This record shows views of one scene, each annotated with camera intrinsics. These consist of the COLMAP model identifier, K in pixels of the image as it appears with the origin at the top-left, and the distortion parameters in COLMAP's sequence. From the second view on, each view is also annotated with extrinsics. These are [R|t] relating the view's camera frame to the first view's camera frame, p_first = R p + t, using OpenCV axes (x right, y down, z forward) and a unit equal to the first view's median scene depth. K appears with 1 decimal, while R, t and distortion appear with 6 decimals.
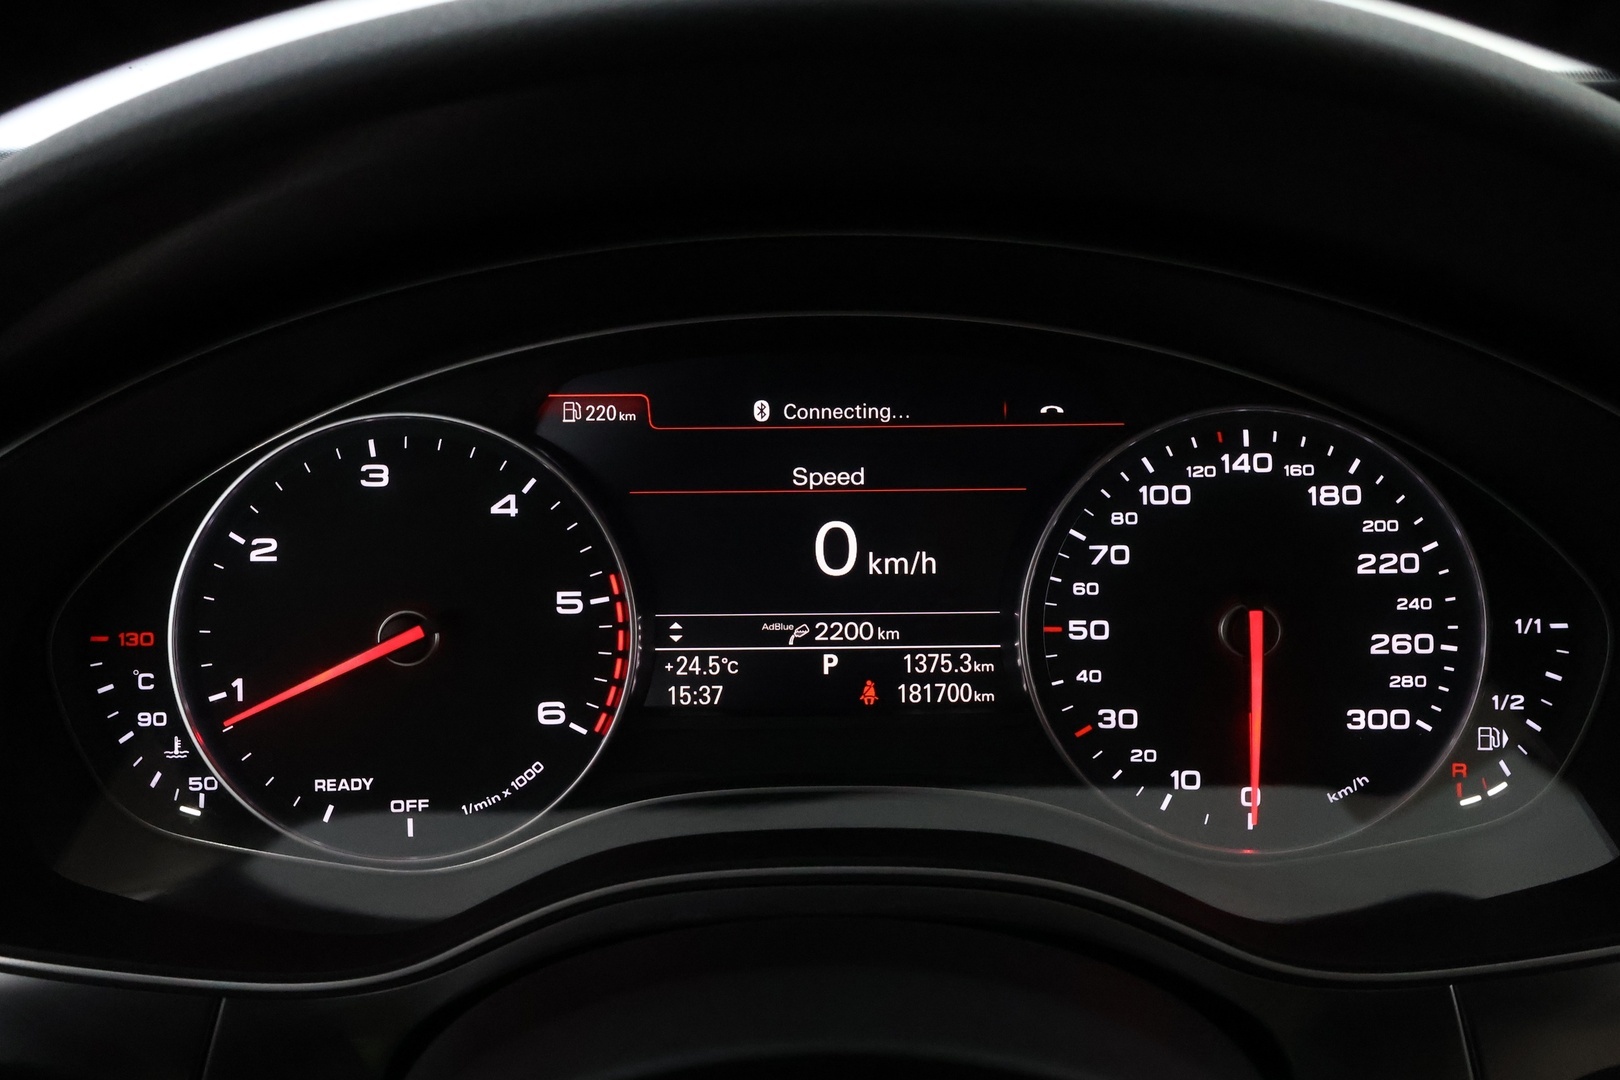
lens RADIAL K [[1355.3, 0, 809.8], [0, 1355.3, 556.4], [0, 0, 1]] dist [0.004509, -0.018995]
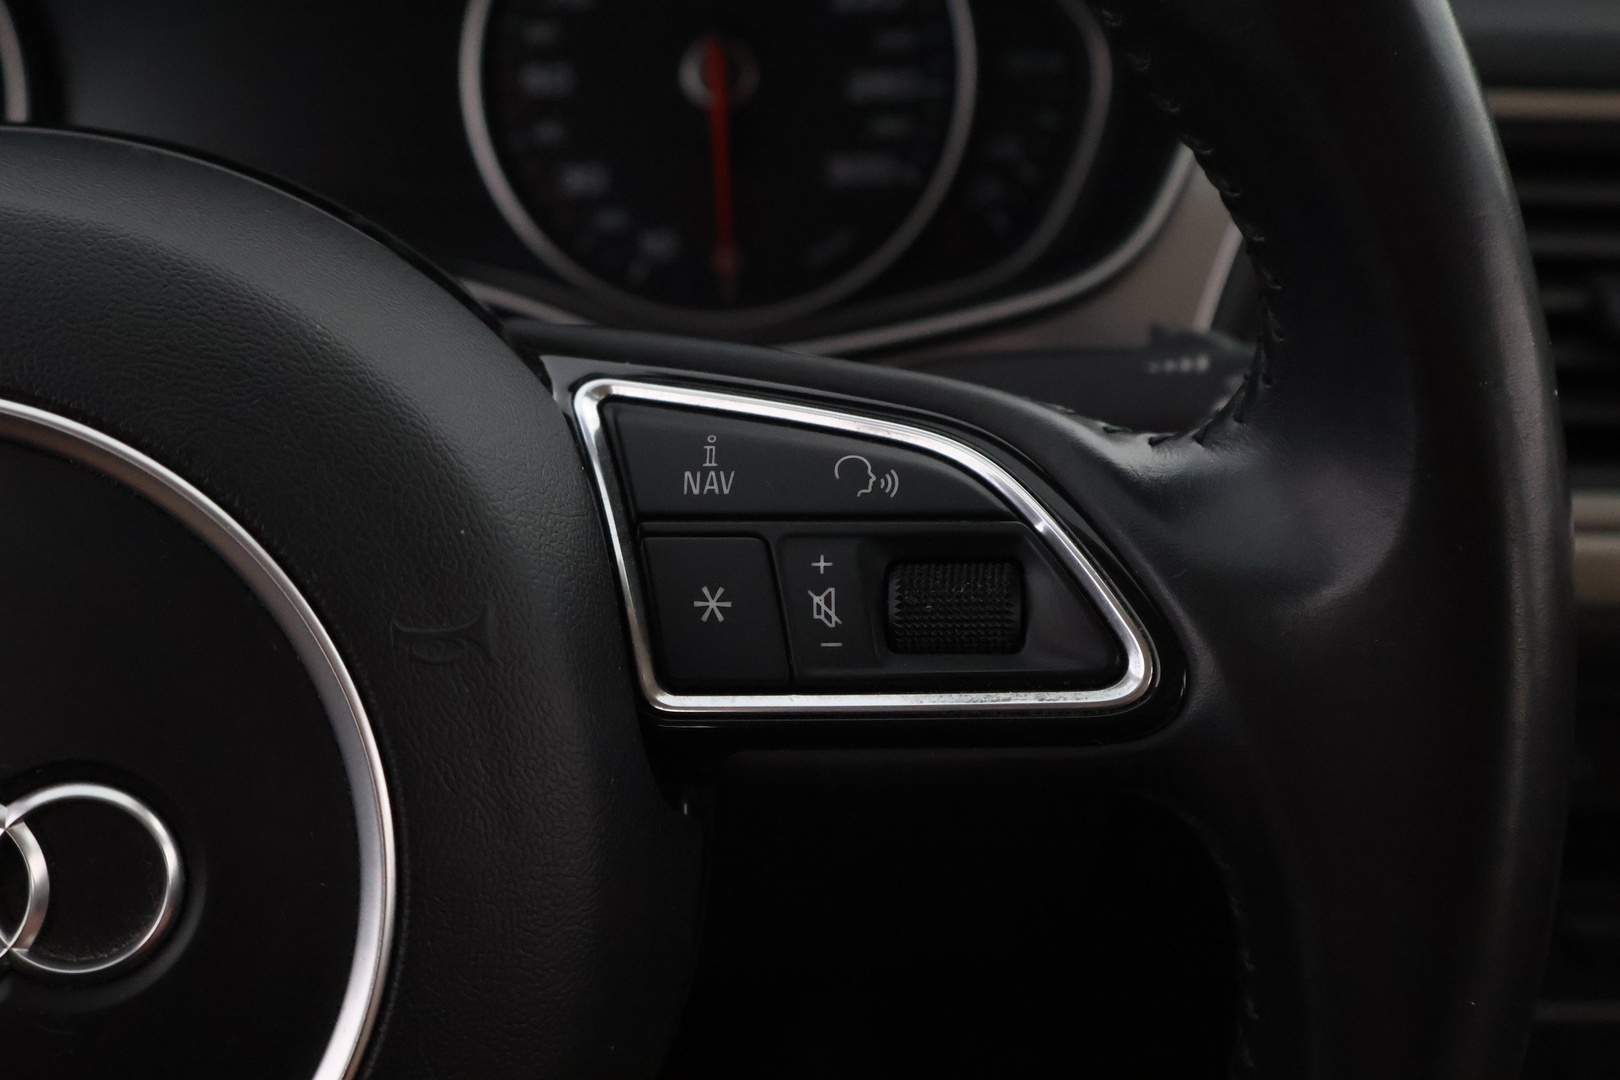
lens RADIAL K [[2206.0, 0, 804.5], [0, 2206.0, 533.7], [0, 0, 1]] dist [0.010811, 0.000000]
pose [[0.995550, -0.032295, 0.088523, 0.239285], [0.022404, 0.993619, 0.110538, 0.196133], [-0.091528, -0.108063, 0.989922, -0.485393]]
